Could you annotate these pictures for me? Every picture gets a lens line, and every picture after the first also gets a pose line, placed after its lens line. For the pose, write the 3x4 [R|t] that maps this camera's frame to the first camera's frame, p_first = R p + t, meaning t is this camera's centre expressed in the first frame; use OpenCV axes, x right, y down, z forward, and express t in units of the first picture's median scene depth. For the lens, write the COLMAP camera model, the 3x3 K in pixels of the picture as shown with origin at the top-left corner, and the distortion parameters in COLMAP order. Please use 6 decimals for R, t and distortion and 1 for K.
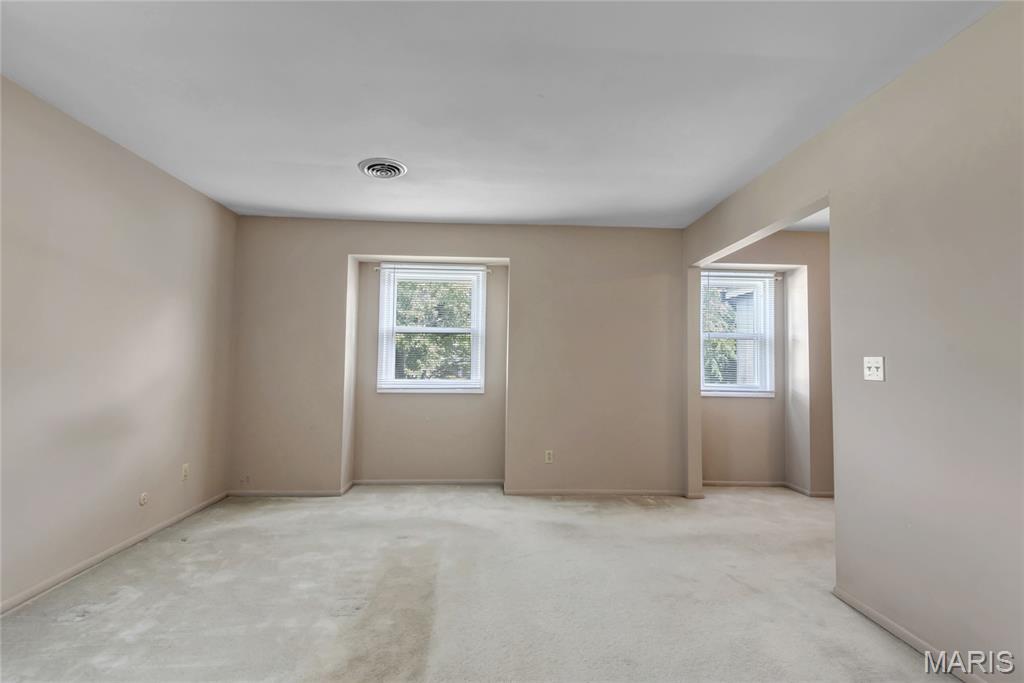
lens RADIAL K [[450.3, 0, 526.3], [0, 450.3, 337.2], [0, 0, 1]] dist [0.027816, -0.012085]
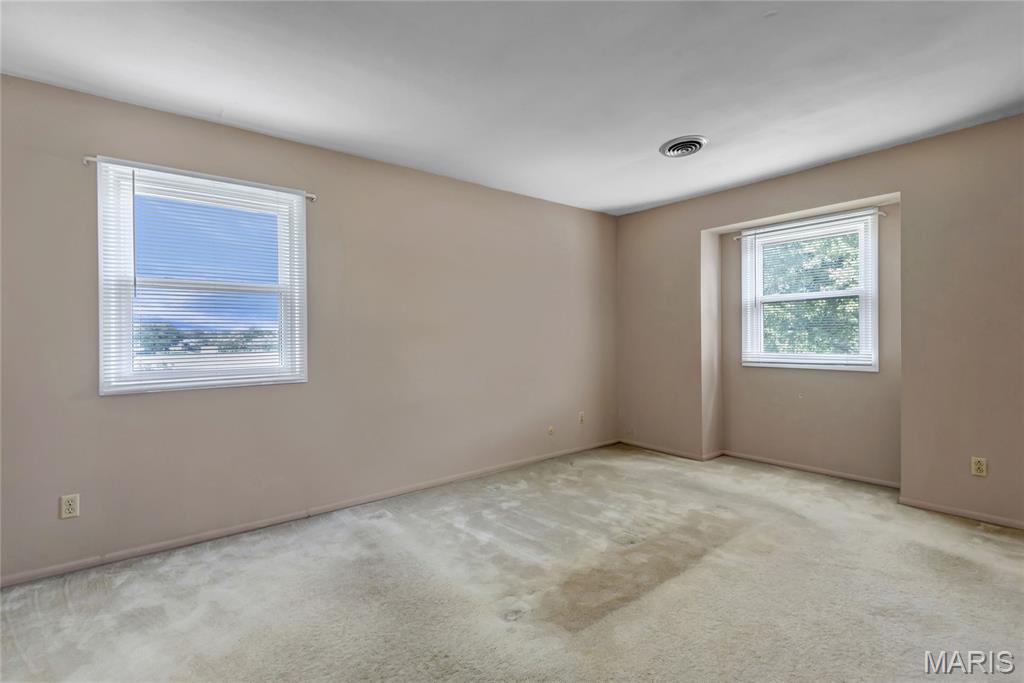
lens RADIAL K [[450.3, 0, 526.3], [0, 450.3, 337.2], [0, 0, 1]] dist [0.027816, -0.012085]
pose [[0.626090, -0.015105, -0.779604, 0.221975], [0.059545, 0.997819, 0.028488, 0.008191], [0.777474, -0.064258, 0.625624, 0.049126]]
